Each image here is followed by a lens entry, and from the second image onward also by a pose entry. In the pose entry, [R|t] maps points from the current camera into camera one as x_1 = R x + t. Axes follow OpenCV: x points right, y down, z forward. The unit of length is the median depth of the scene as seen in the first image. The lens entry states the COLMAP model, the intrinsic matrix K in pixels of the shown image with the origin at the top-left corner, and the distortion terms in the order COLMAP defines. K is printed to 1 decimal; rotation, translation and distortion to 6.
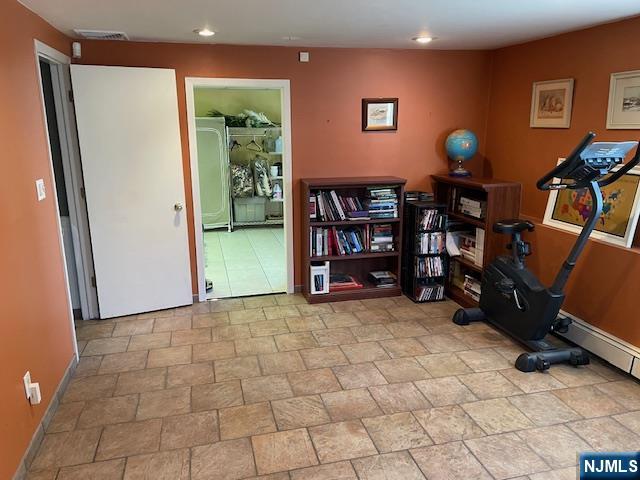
lens RADIAL K [[481.1, 0, 321.2], [0, 481.1, 239.0], [0, 0, 1]] dist [0.001030, -0.004849]
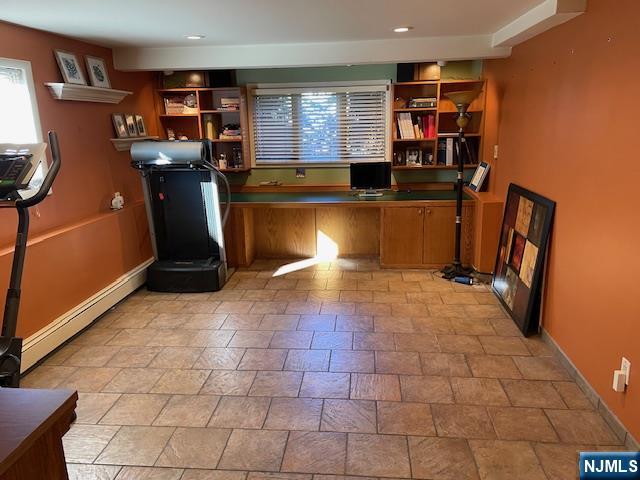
lens RADIAL K [[481.1, 0, 321.9], [0, 481.1, 241.7], [0, 0, 1]] dist [0.001030, -0.004849]
pose [[-0.942285, -0.056612, 0.329990, -0.294308], [0.103763, 0.887697, 0.448585, -0.391338], [-0.318326, 0.456935, -0.830589, 1.681054]]
